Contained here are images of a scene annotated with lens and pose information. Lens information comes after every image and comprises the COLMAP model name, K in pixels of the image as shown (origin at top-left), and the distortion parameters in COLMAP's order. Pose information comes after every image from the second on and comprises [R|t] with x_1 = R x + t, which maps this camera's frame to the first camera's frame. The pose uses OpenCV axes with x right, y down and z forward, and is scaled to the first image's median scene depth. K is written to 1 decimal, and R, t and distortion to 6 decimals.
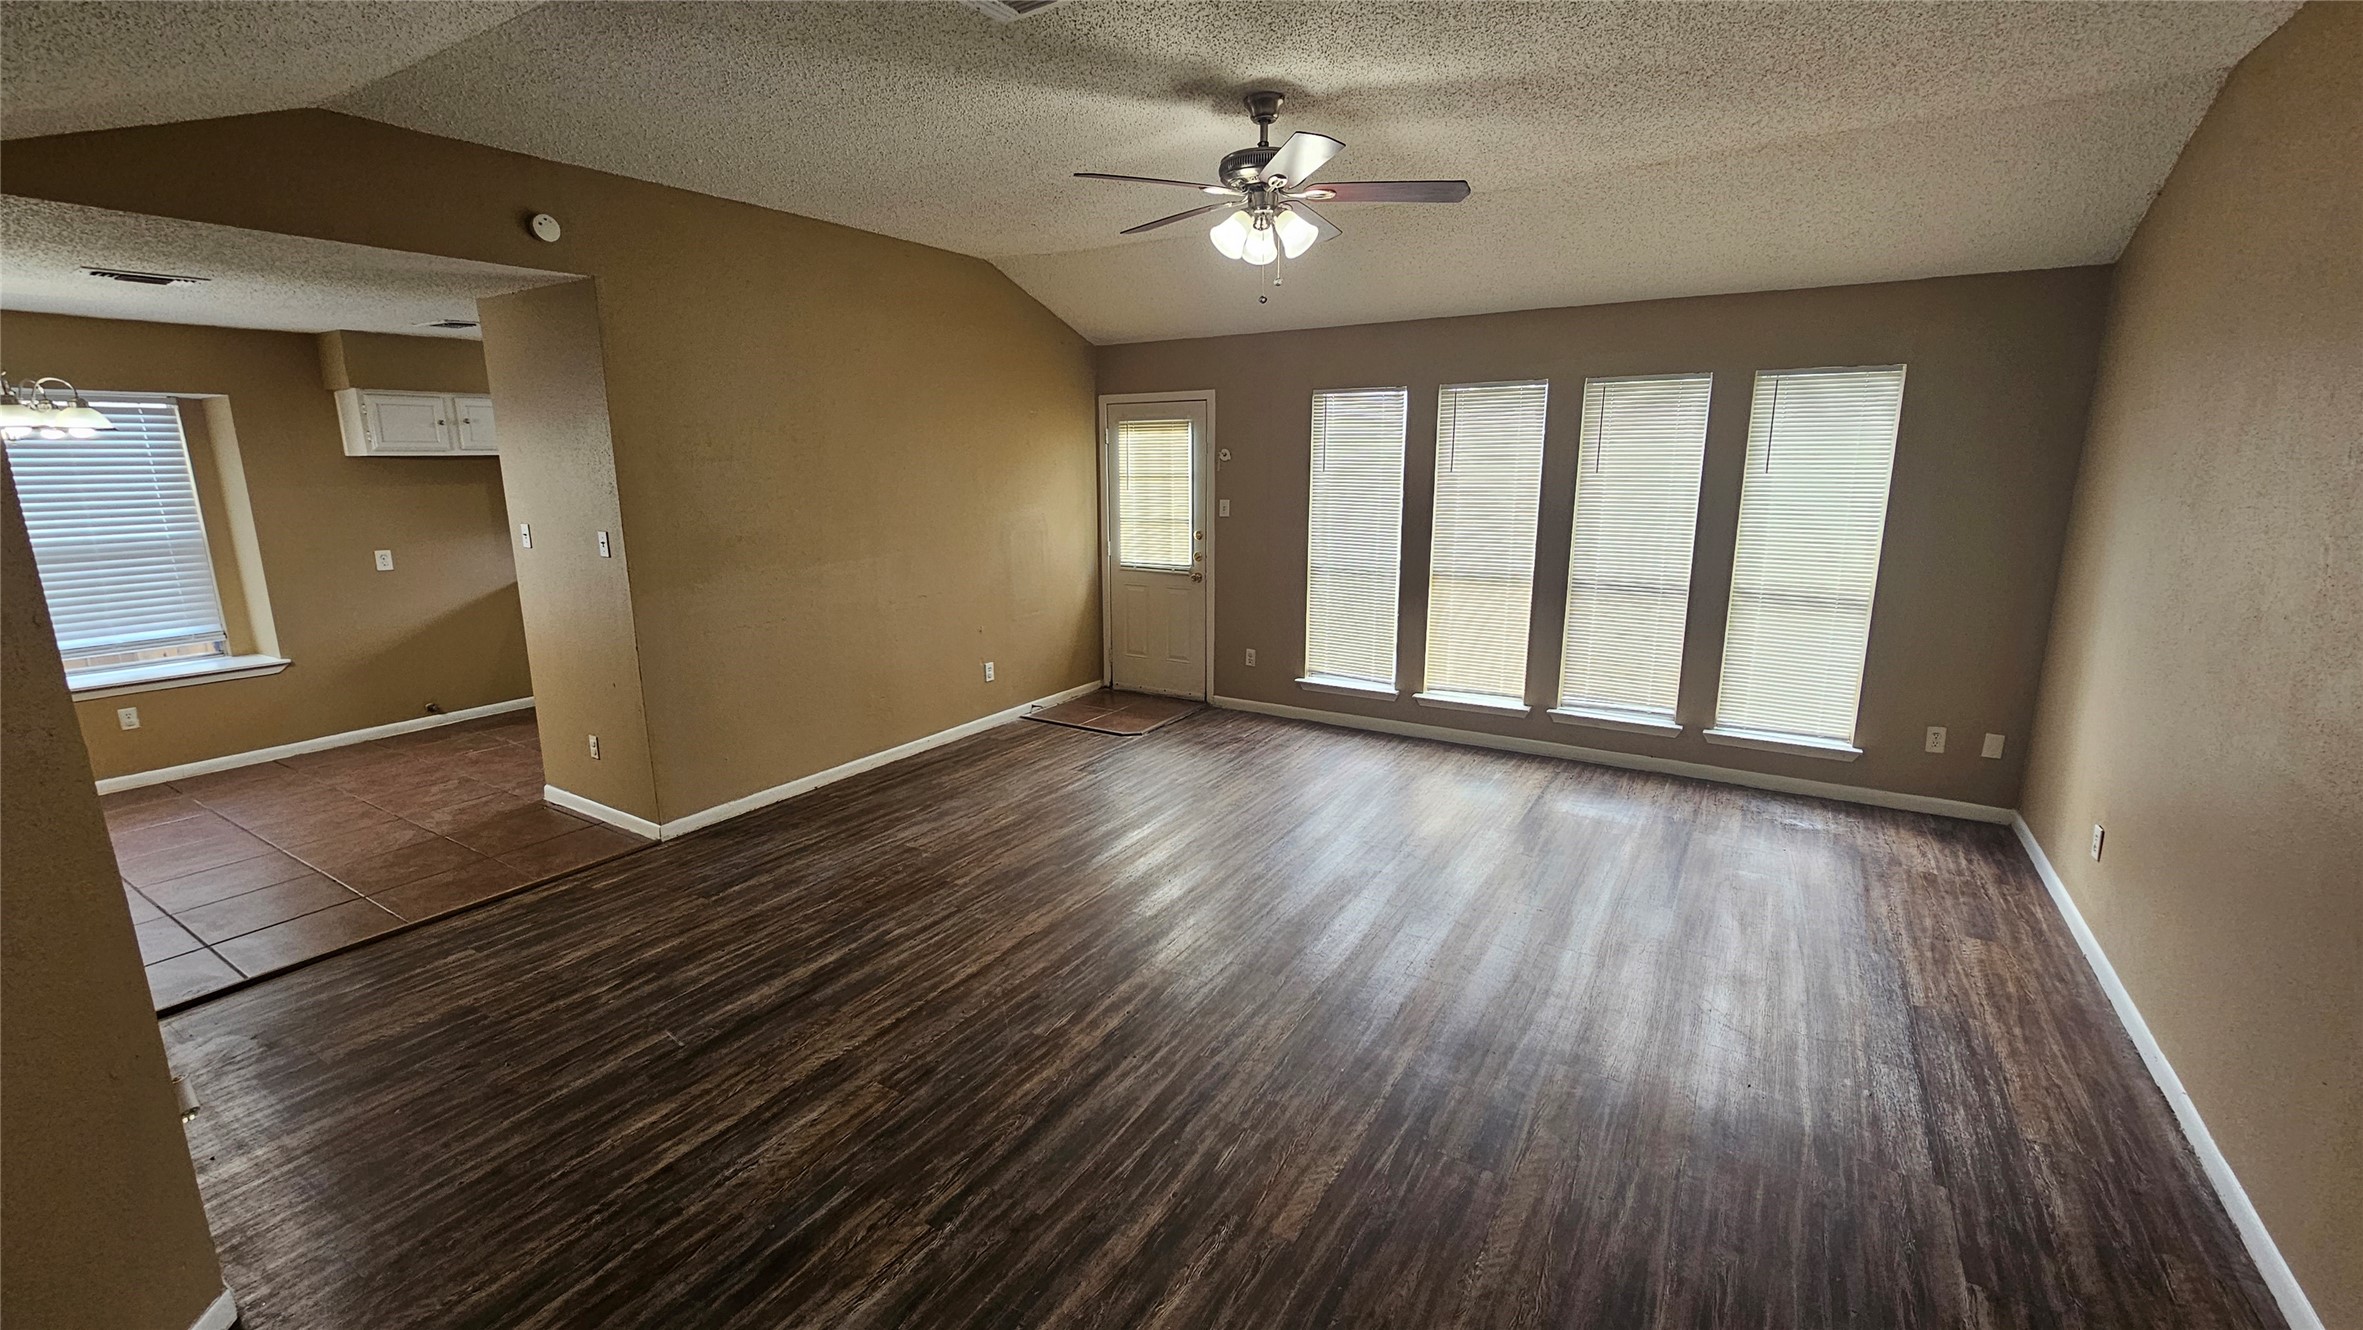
lens RADIAL K [[965.7, 0, 1176.8], [0, 965.7, 662.3], [0, 0, 1]] dist [-0.000798, -0.000341]
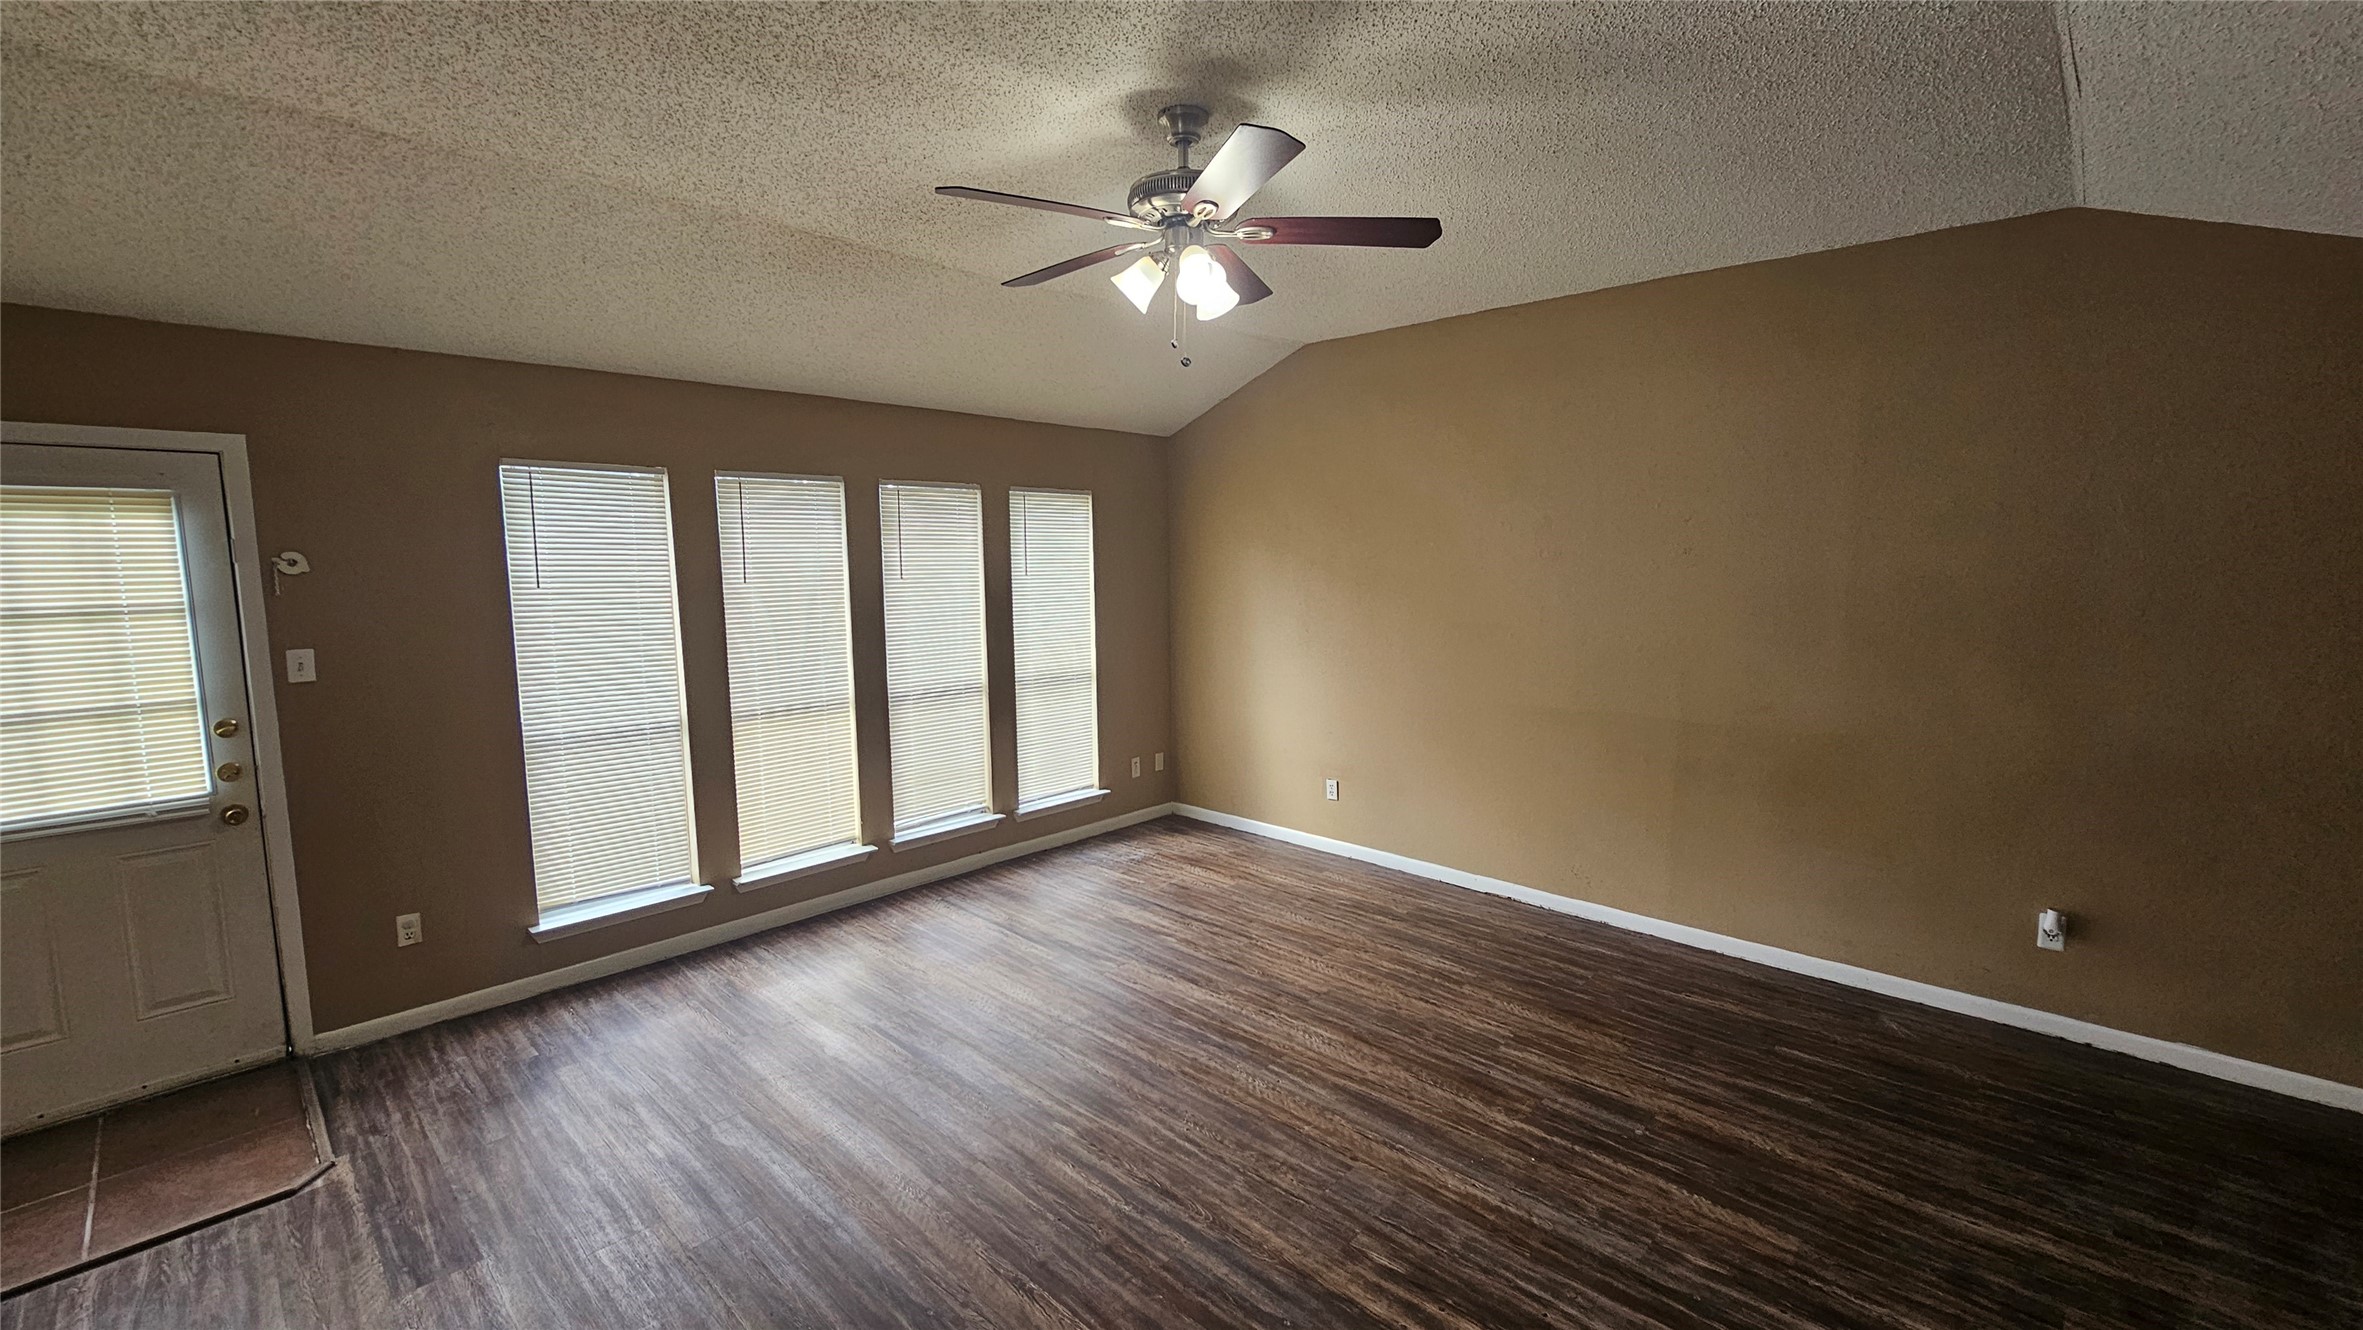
lens RADIAL K [[965.7, 0, 1176.8], [0, 965.7, 662.3], [0, 0, 1]] dist [-0.000798, -0.000341]
pose [[0.199525, -0.103529, 0.974408, -0.416748], [0.212439, 0.975323, 0.060126, -0.110216], [-0.956587, 0.195006, 0.216595, 0.524440]]
